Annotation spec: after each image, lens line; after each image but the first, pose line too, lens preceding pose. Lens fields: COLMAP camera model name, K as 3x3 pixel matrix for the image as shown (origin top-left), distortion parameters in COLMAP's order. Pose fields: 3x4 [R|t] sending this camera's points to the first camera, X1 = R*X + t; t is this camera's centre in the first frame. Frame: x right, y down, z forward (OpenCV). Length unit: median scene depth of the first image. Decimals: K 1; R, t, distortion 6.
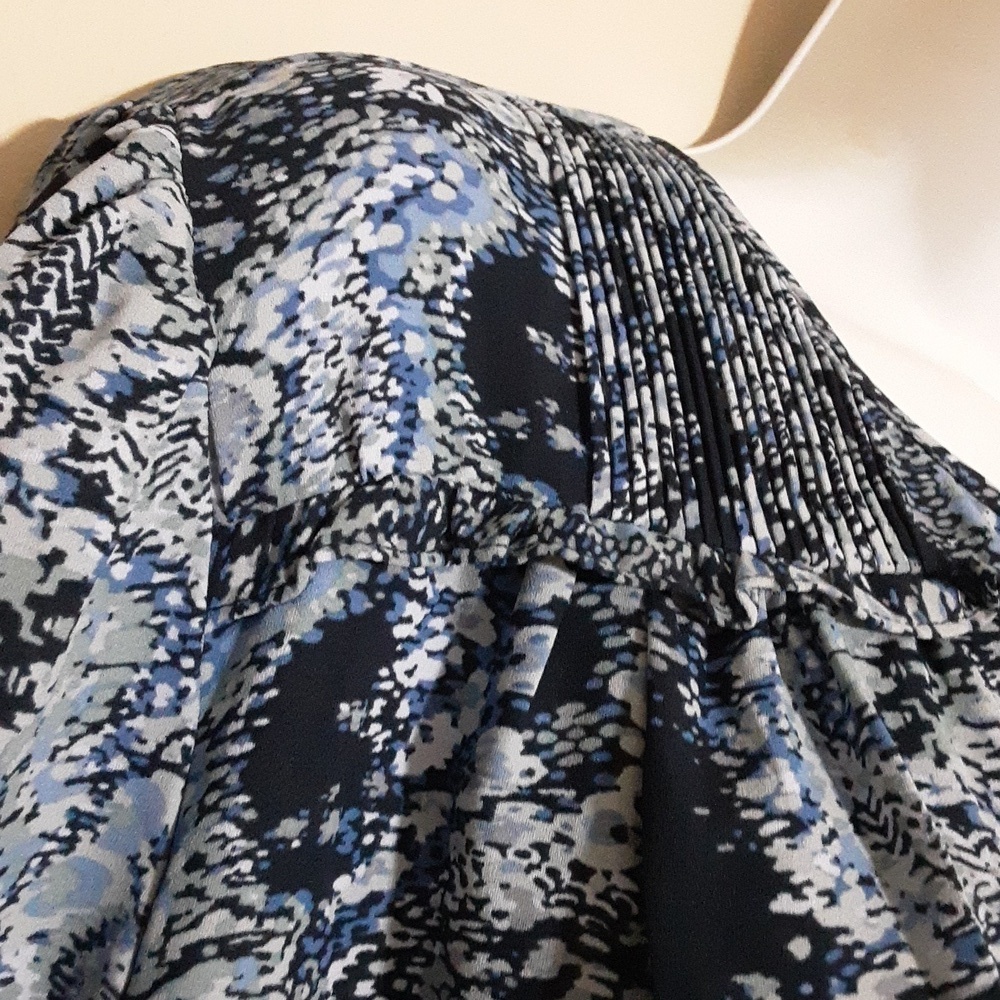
lens RADIAL K [[1282.9, 0, 501.7], [0, 1282.9, 480.5], [0, 0, 1]] dist [0.127850, -0.148190]
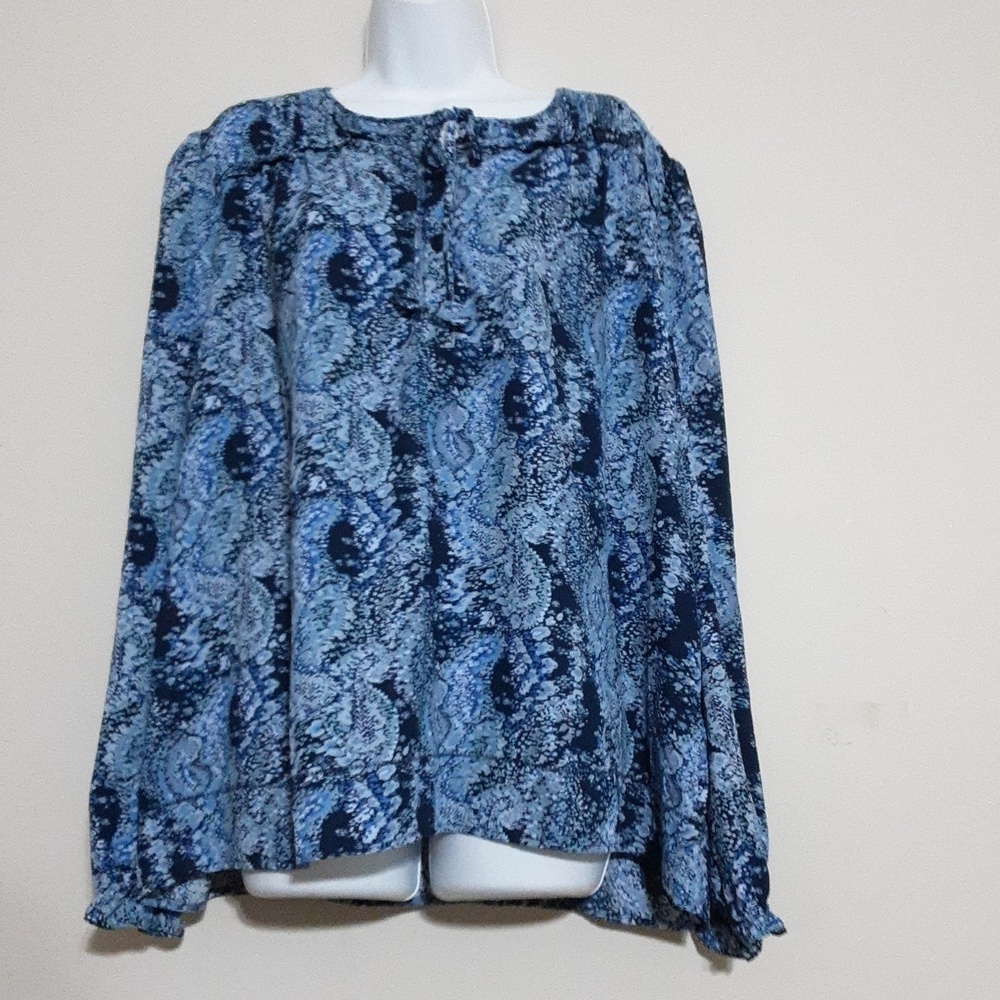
lens RADIAL K [[1282.9, 0, 501.7], [0, 1282.9, 480.5], [0, 0, 1]] dist [0.127850, -0.148190]
pose [[0.776535, -0.367333, -0.511917, 3.101092], [0.285047, 0.929386, -0.234501, 2.845561], [0.561908, 0.036178, 0.826408, -2.883963]]
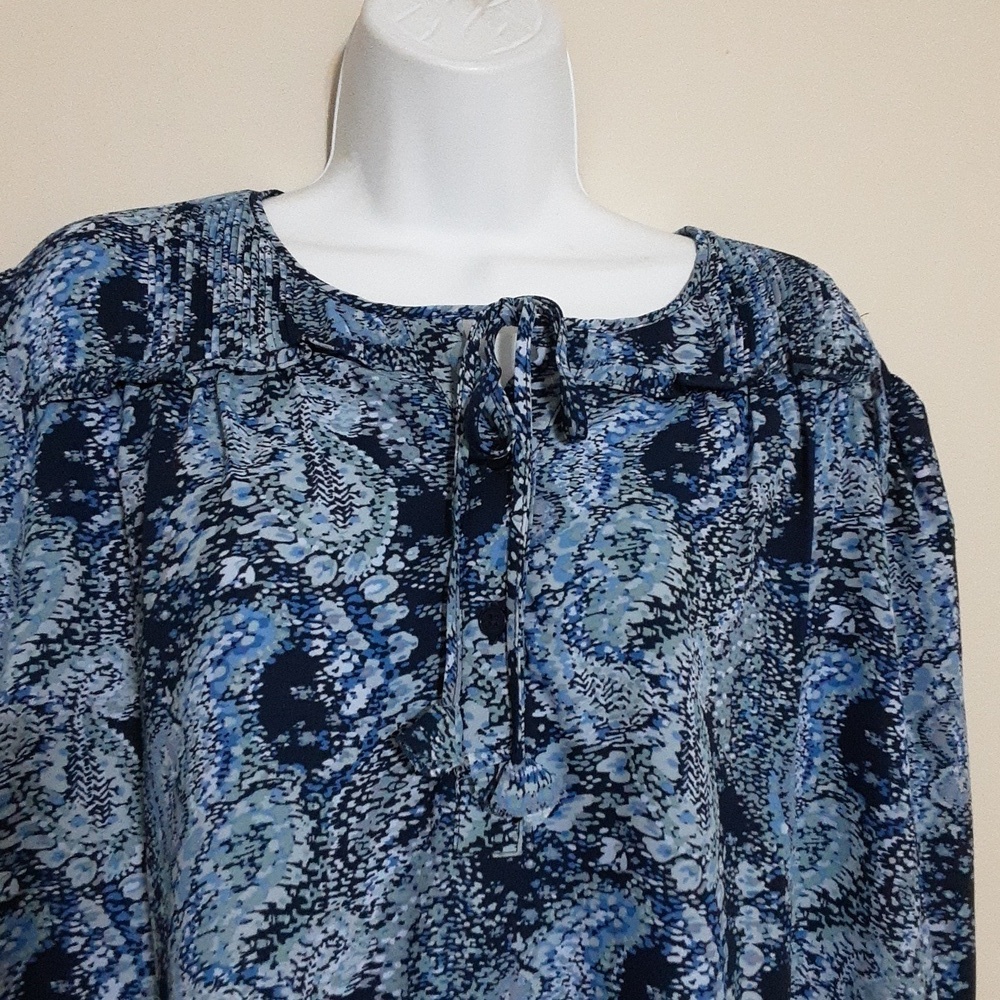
lens RADIAL K [[1282.9, 0, 501.7], [0, 1282.9, 480.5], [0, 0, 1]] dist [0.127850, -0.148190]
pose [[0.843598, -0.267606, -0.465543, 1.868370], [0.252680, 0.962818, -0.095577, 0.701229], [0.473810, -0.037005, 0.879849, -0.990661]]
